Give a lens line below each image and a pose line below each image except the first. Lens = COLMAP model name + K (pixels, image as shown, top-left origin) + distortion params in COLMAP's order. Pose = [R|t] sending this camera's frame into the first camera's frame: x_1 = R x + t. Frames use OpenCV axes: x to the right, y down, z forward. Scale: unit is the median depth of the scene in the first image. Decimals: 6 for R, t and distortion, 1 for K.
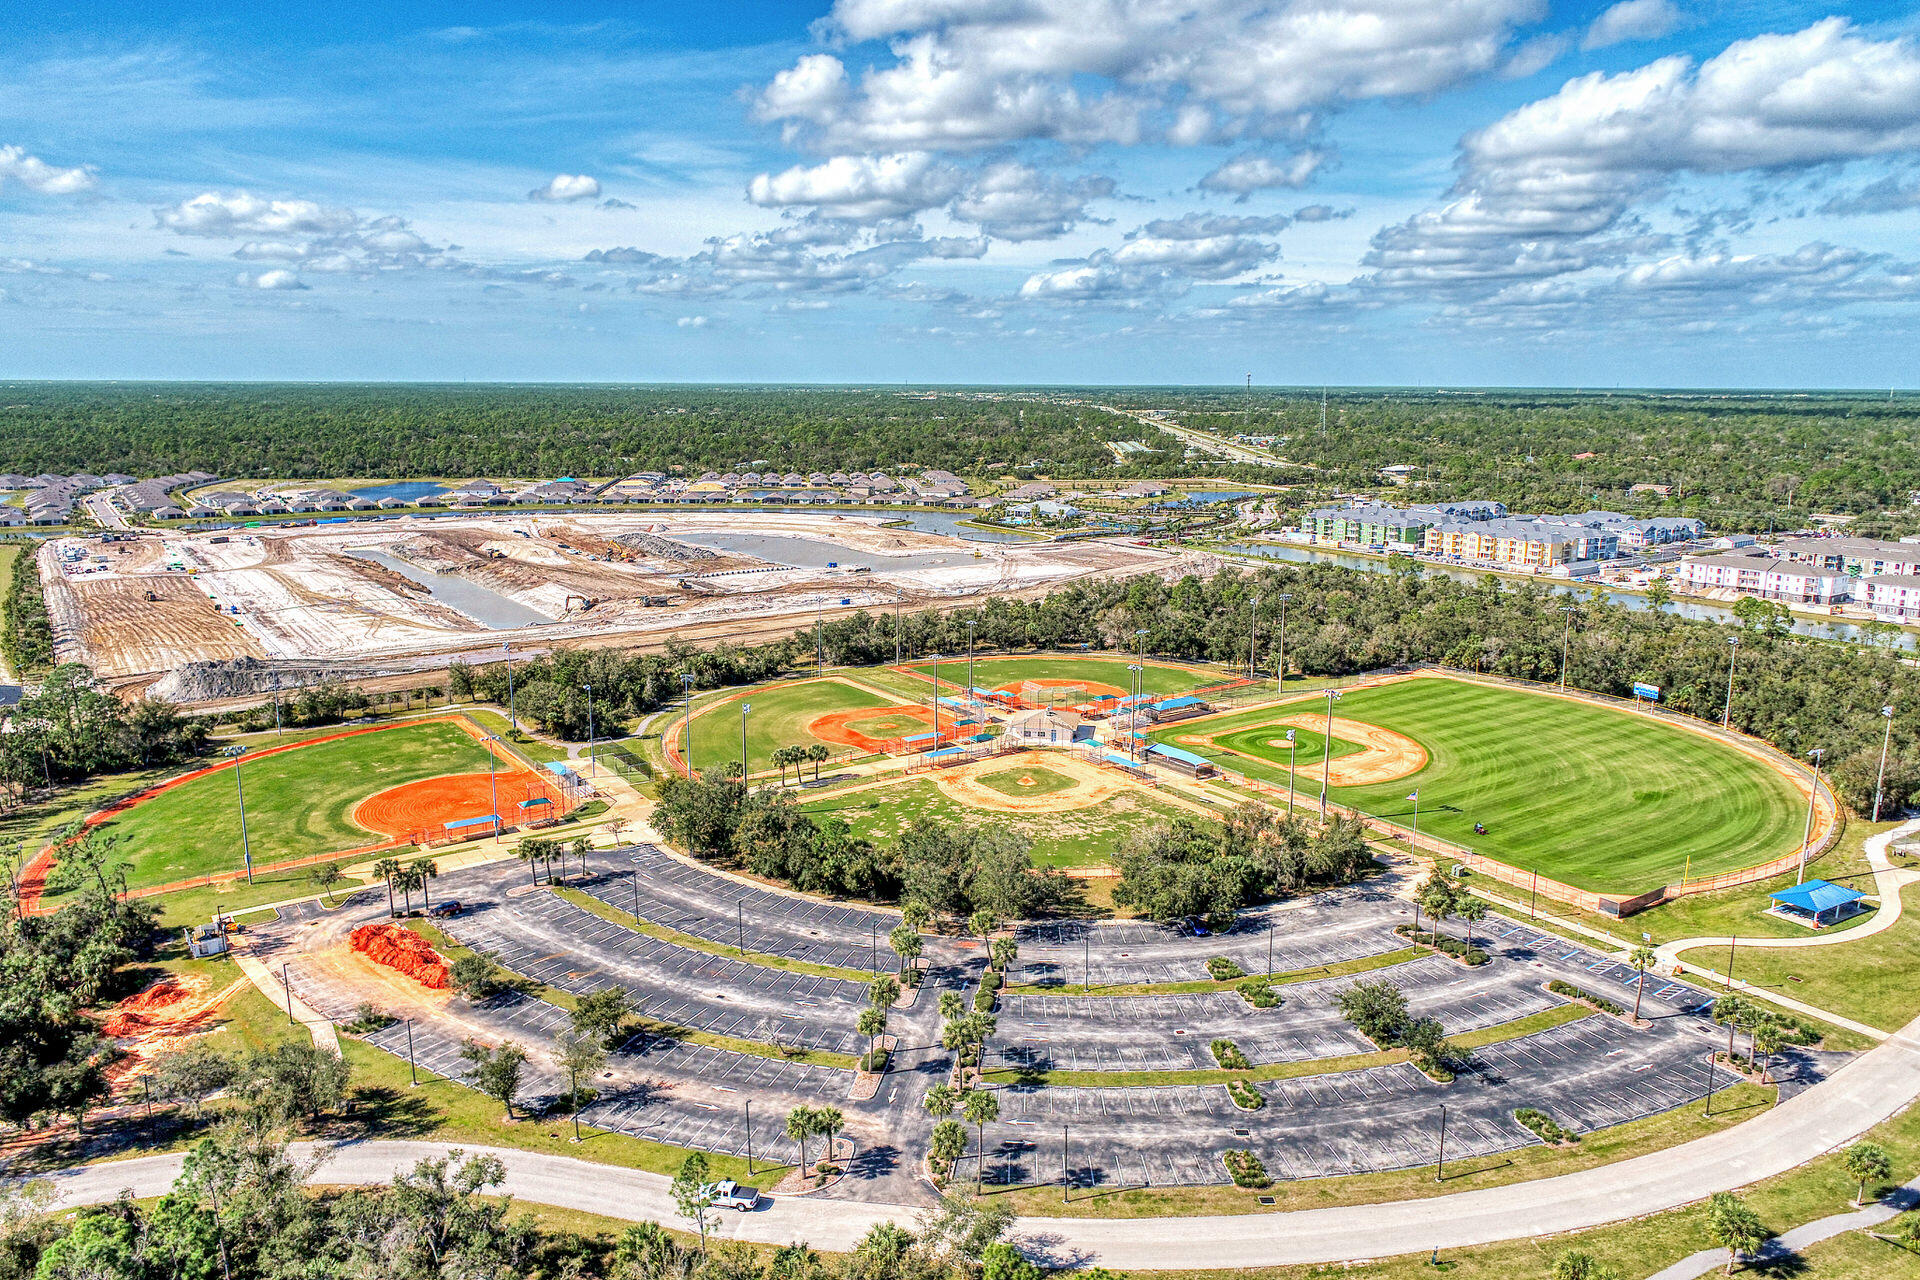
lens RADIAL K [[1295.7, 0, 960.0], [0, 1295.7, 640.0], [0, 0, 1]] dist [-0.005280, 0.002428]
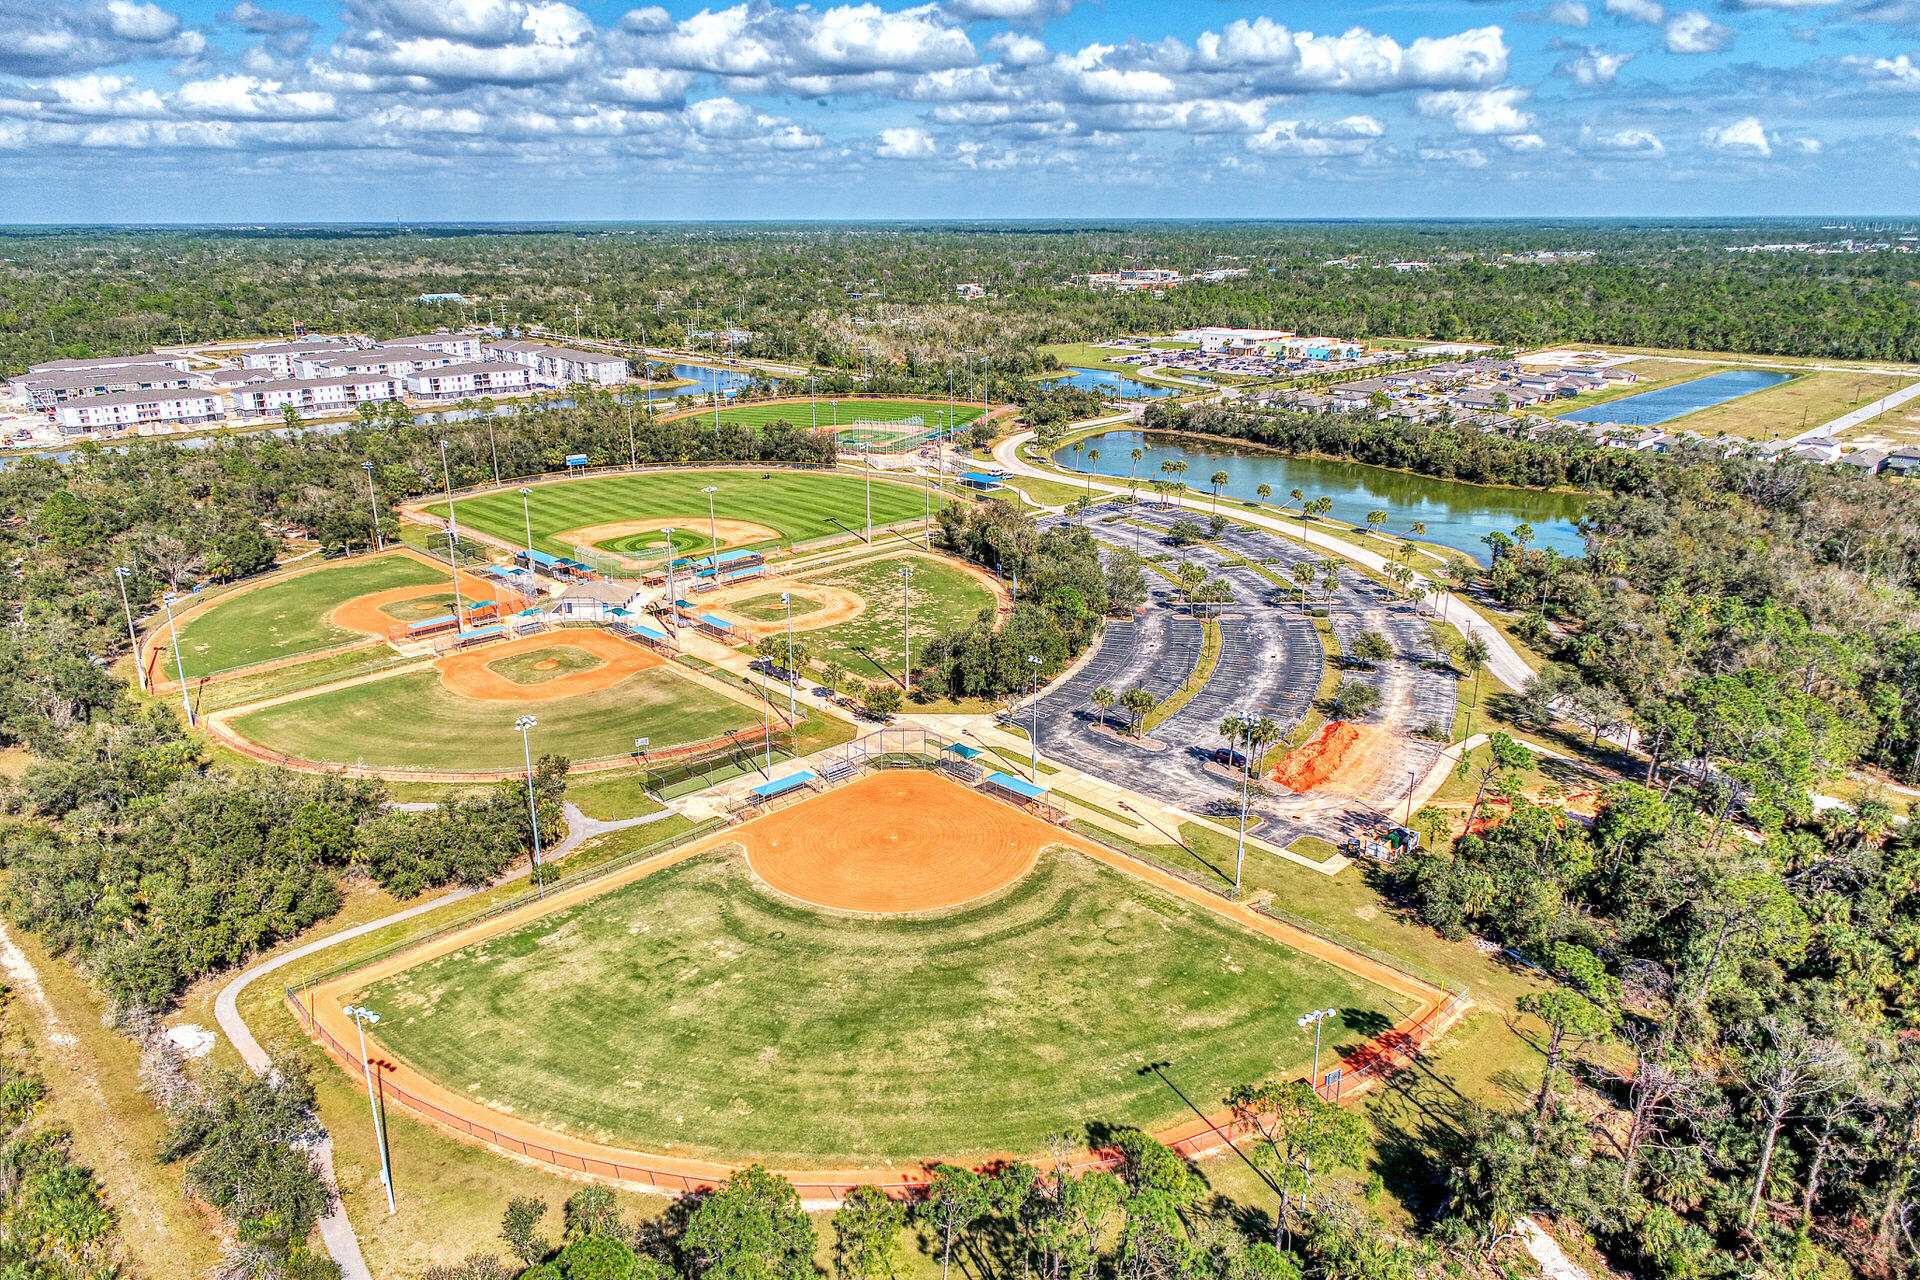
lens RADIAL K [[1288.7, 0, 954.8], [0, 1288.7, 613.7], [0, 0, 1]] dist [0.000008, -0.000944]
pose [[-0.147497, -0.295497, 0.943889, -0.977098], [0.198786, 0.925996, 0.320959, -0.195140], [-0.968880, 0.234972, -0.077841, 0.967762]]
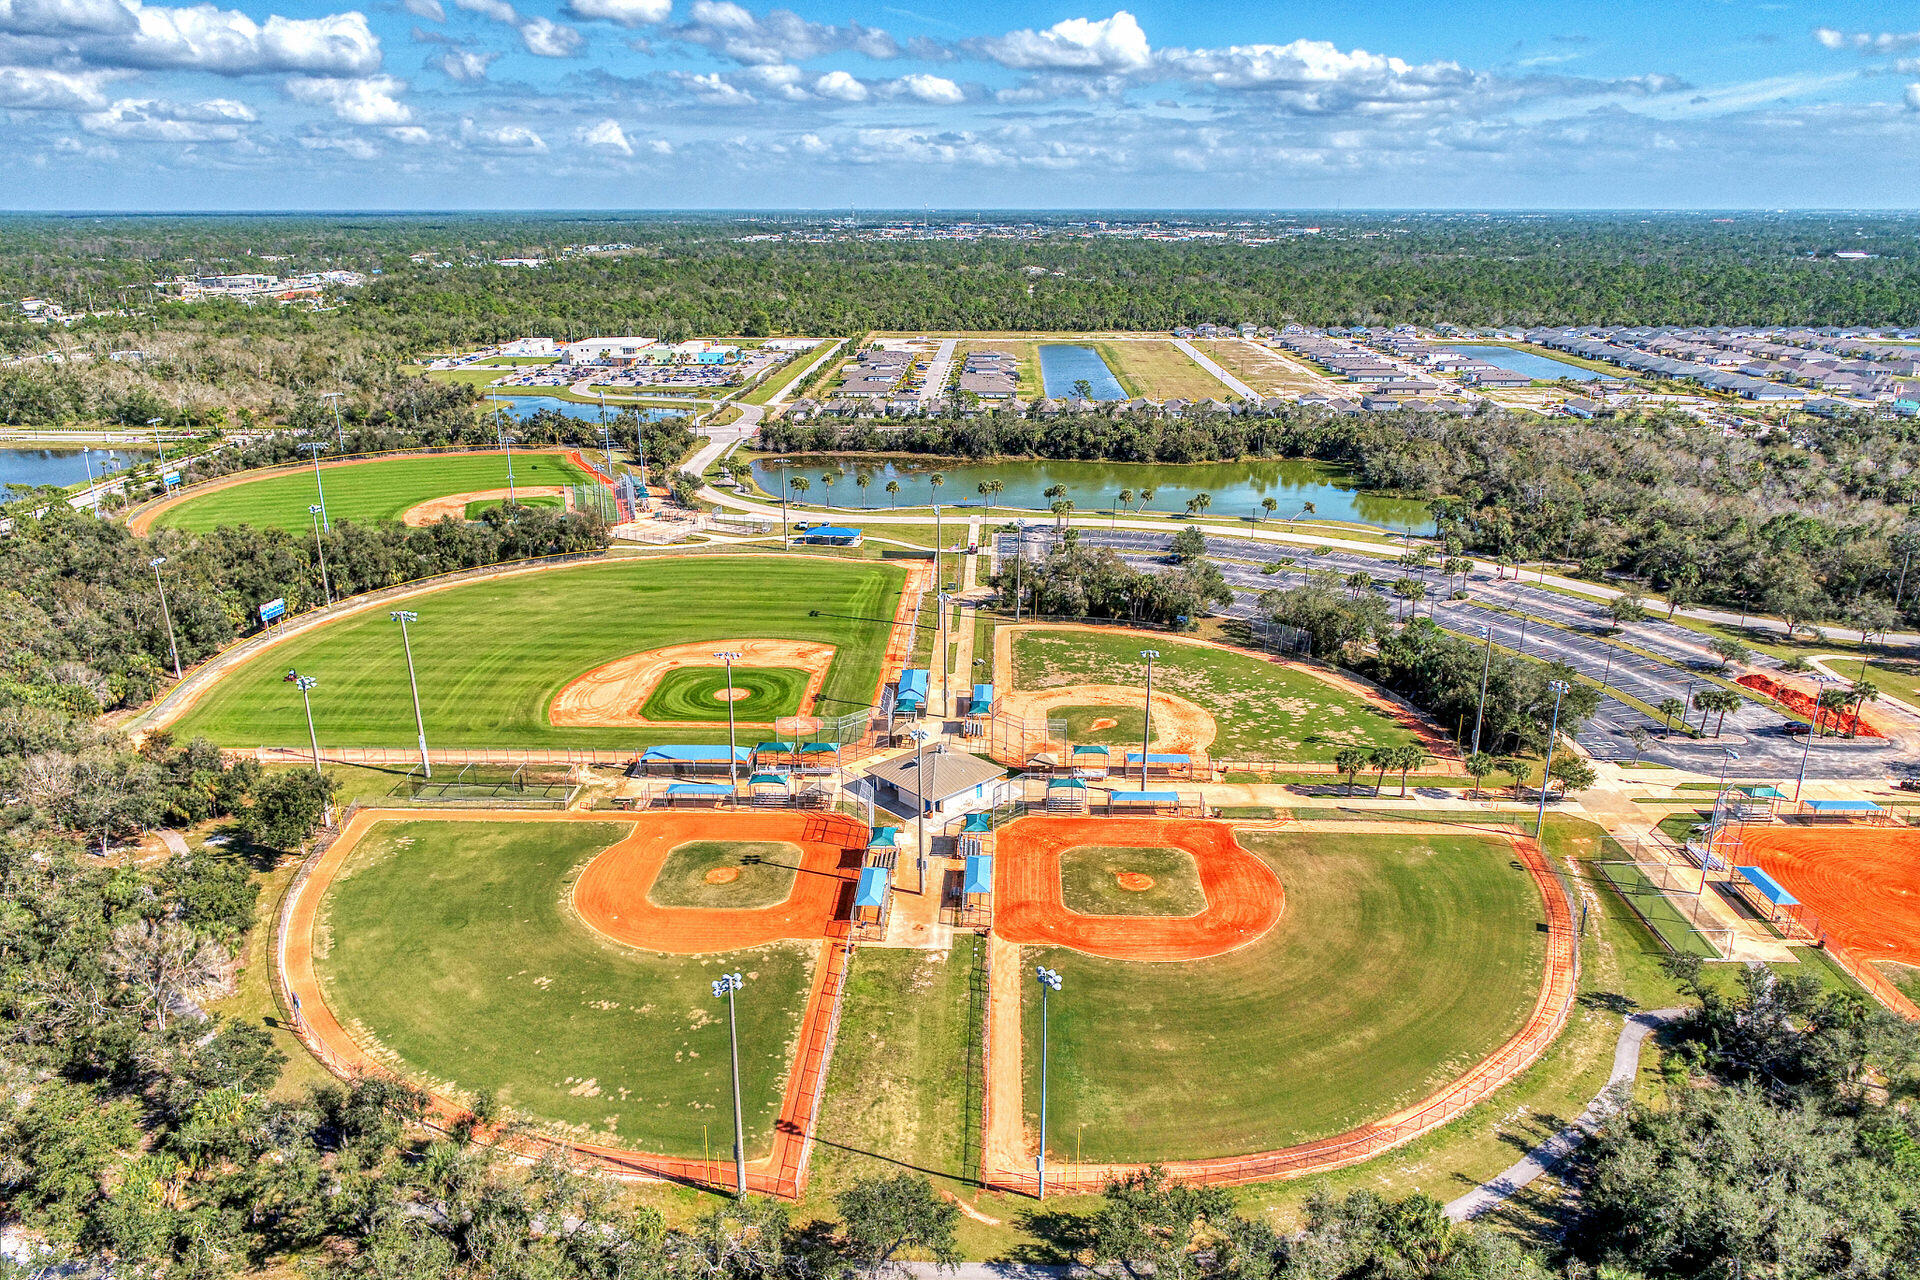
lens RADIAL K [[1295.7, 0, 960.0], [0, 1295.7, 640.0], [0, 0, 1]] dist [-0.005280, 0.002428]
pose [[-0.794667, -0.197077, 0.574165, -0.343801], [0.116453, 0.878776, 0.462809, -0.333791], [-0.595771, 0.434642, -0.675384, 1.623645]]
